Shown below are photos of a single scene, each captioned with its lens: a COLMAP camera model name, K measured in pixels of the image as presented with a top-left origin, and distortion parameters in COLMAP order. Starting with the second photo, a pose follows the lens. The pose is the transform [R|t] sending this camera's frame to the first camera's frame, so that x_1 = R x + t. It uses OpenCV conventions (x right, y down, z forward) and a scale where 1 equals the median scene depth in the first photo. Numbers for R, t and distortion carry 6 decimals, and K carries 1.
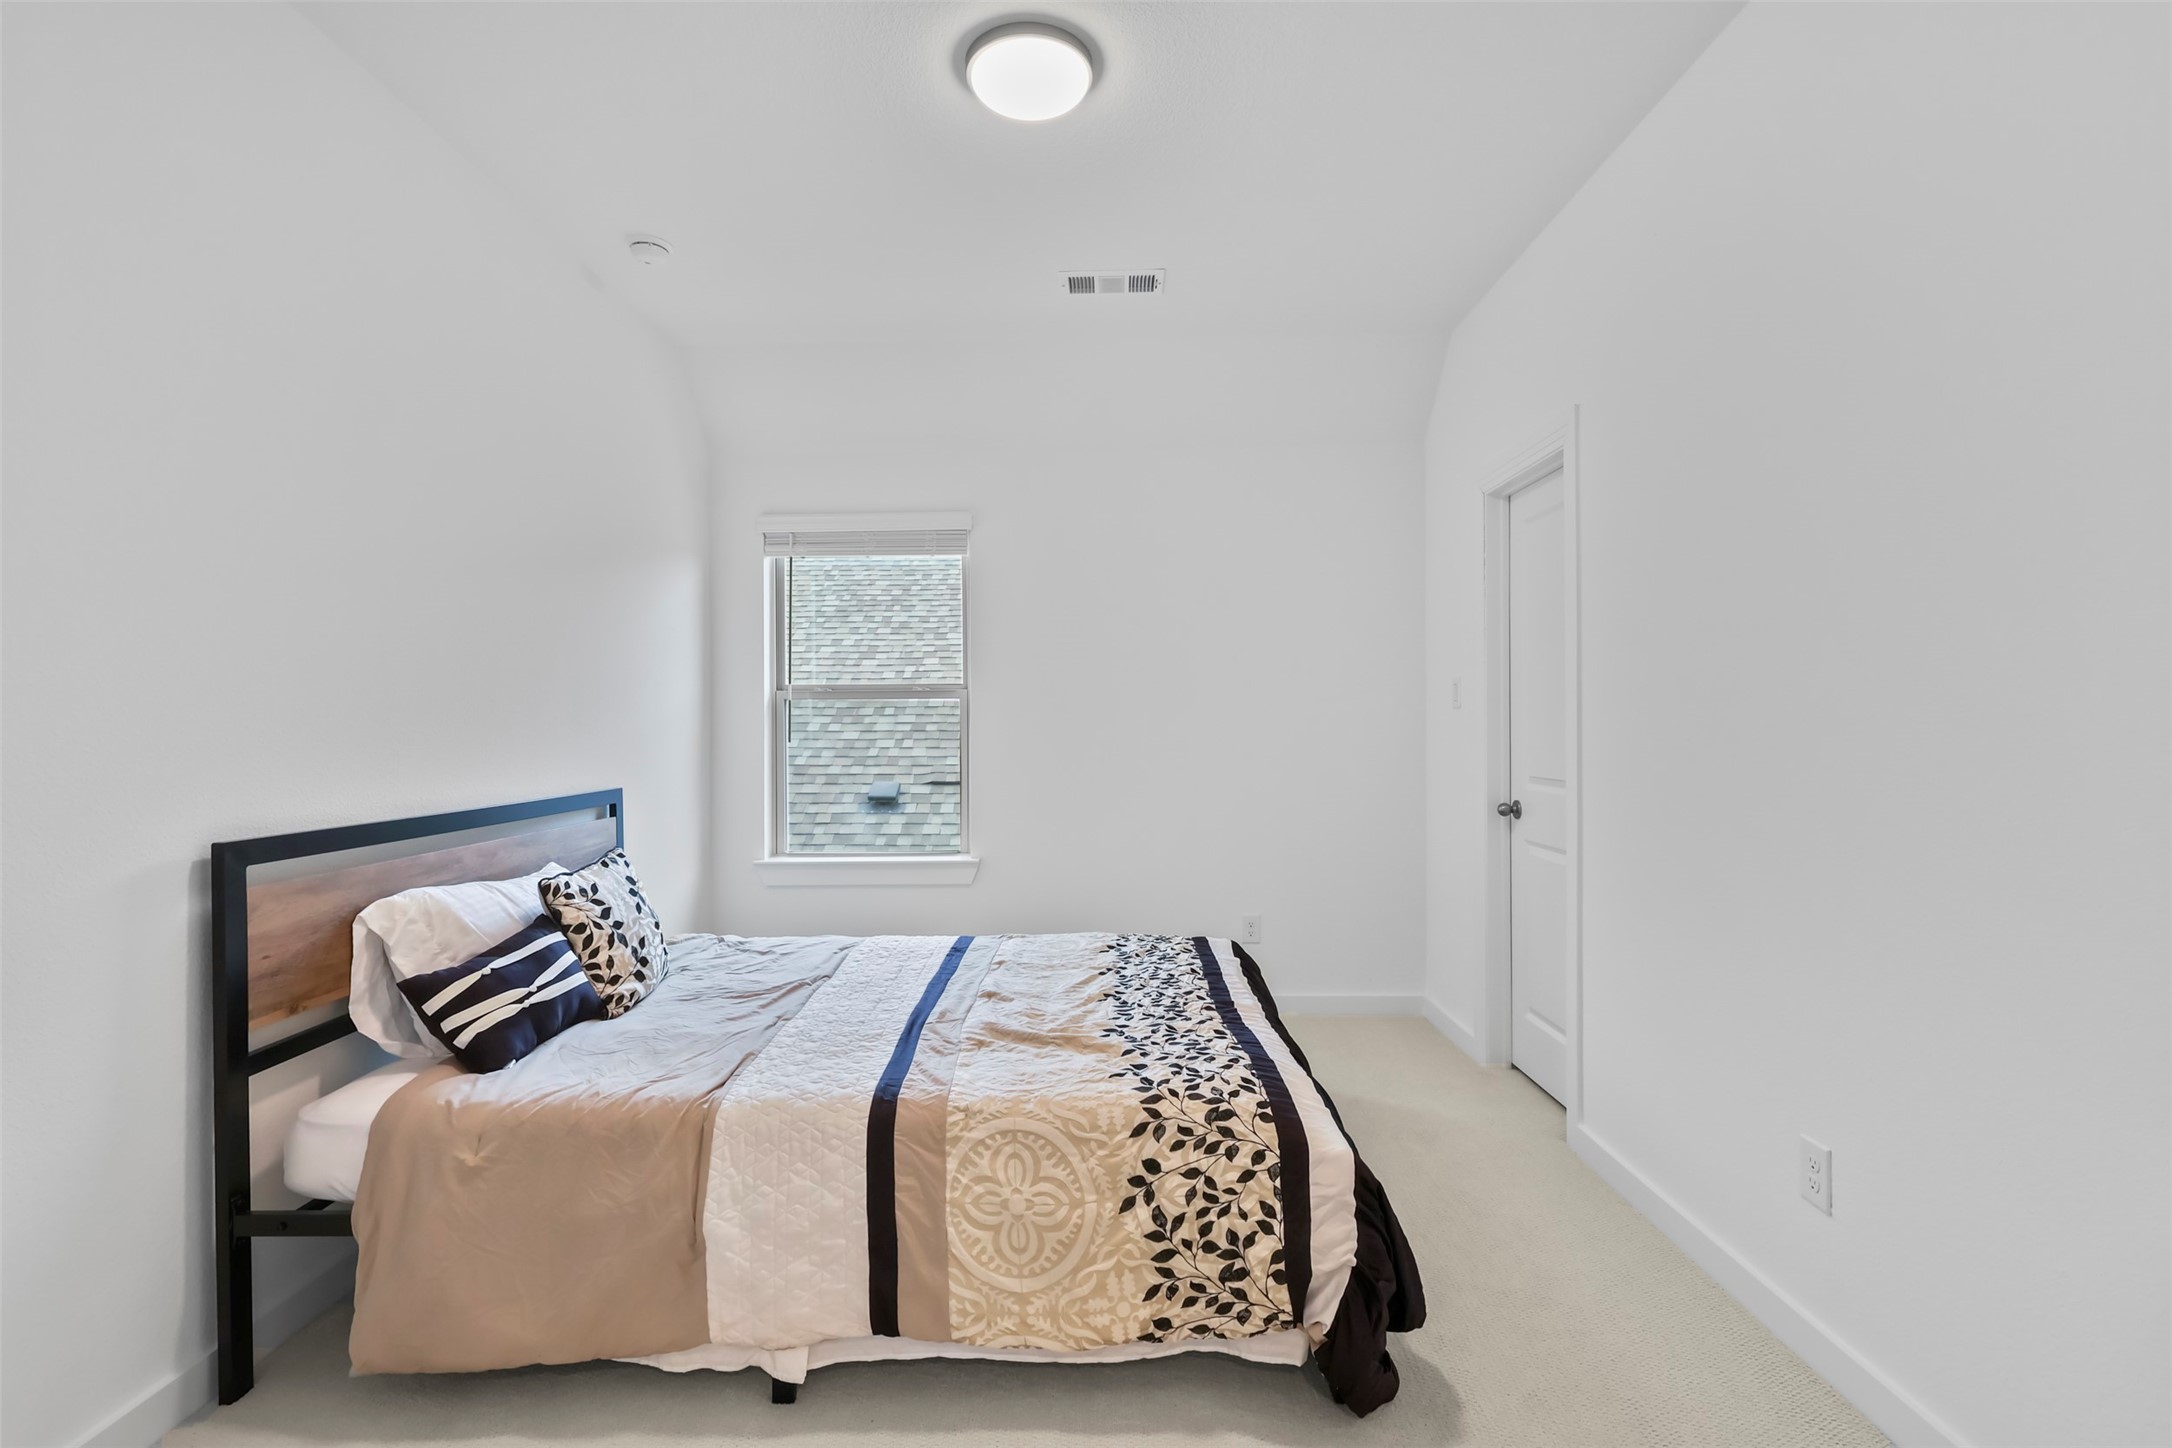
lens RADIAL K [[1007.8, 0, 1083.3], [0, 1007.8, 718.6], [0, 0, 1]] dist [0.001901, -0.001085]
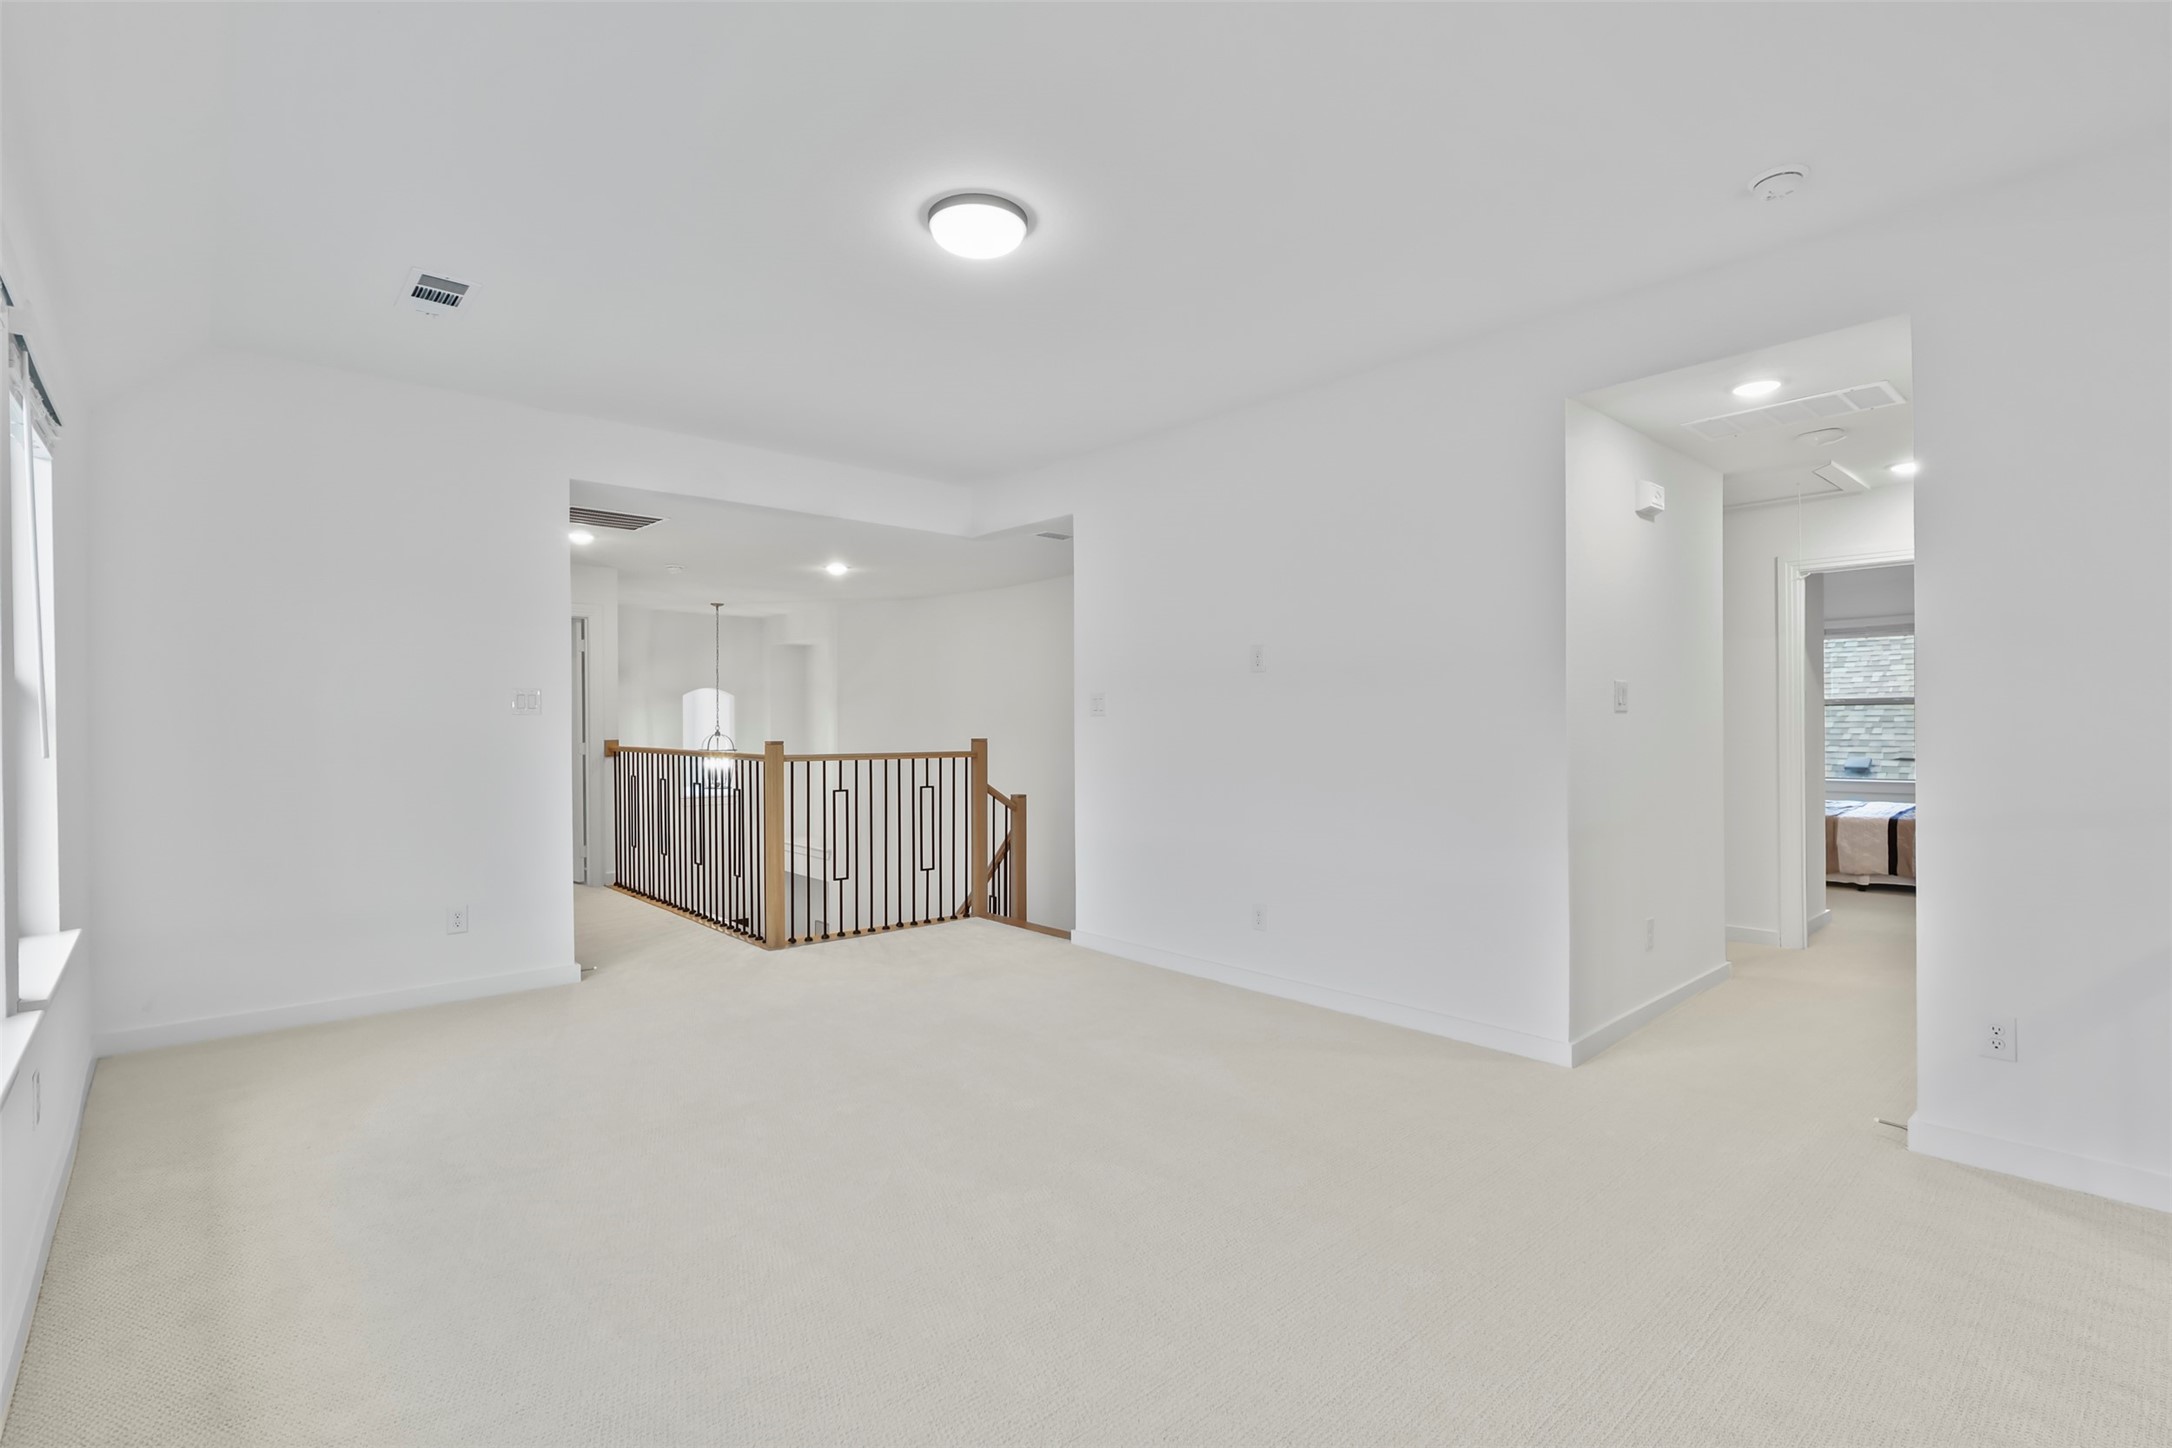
lens RADIAL K [[1007.8, 0, 1083.3], [0, 1007.8, 718.6], [0, 0, 1]] dist [0.001901, -0.001085]
pose [[0.678964, -0.001568, -0.734170, 0.107882], [0.012436, 0.999879, 0.009365, -0.019497], [0.734066, -0.015489, 0.678901, -0.779438]]
